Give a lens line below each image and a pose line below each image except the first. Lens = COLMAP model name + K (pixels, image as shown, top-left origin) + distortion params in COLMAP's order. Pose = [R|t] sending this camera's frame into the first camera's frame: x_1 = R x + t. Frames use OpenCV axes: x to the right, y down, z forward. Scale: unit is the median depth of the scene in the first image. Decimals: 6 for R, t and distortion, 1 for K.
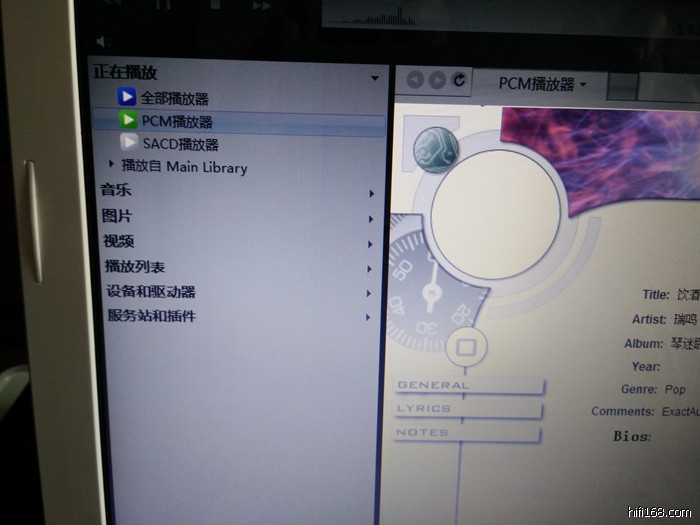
lens RADIAL K [[568.4, 0, 348.9], [0, 568.4, 265.4], [0, 0, 1]] dist [0.054593, -0.085497]
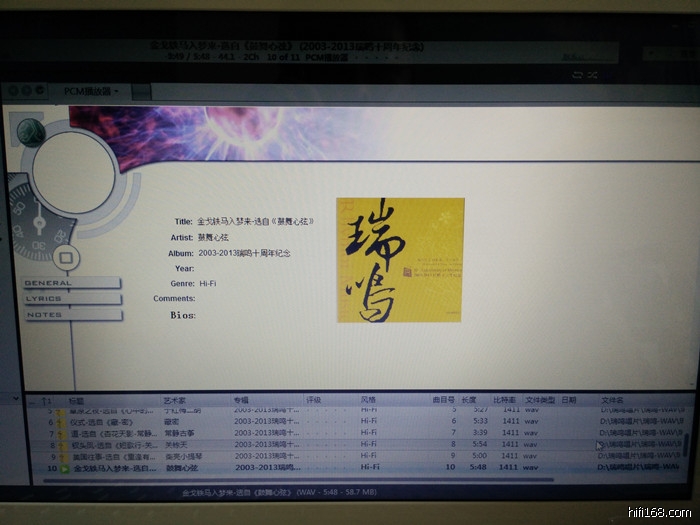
lens RADIAL K [[568.4, 0, 331.5], [0, 568.4, 244.3], [0, 0, 1]] dist [0.054593, -0.085497]
pose [[0.999634, -0.019281, -0.018970, 1.004709], [0.018525, 0.999057, -0.039259, 0.189125], [0.019709, 0.038893, 0.999049, -0.582477]]
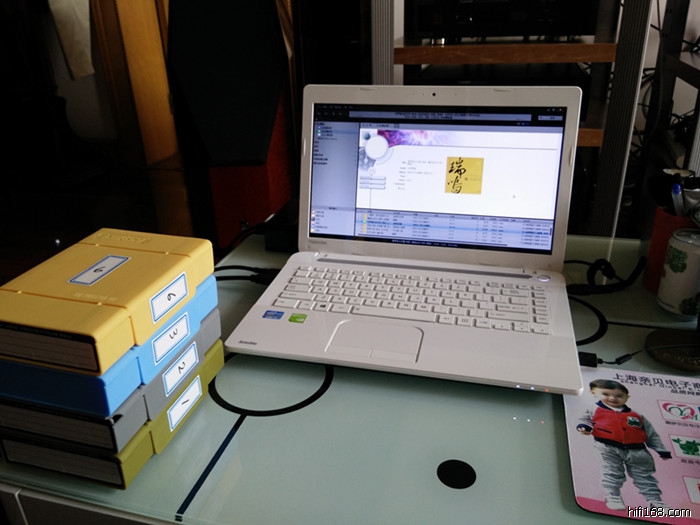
lens RADIAL K [[568.4, 0, 352.5], [0, 568.4, 258.6], [0, 0, 1]] dist [0.054593, -0.085497]
pose [[0.963012, 0.061864, -0.262261, 1.645207], [-0.075345, 0.996287, -0.041651, 1.335157], [0.258710, 0.059871, 0.964098, -4.721429]]
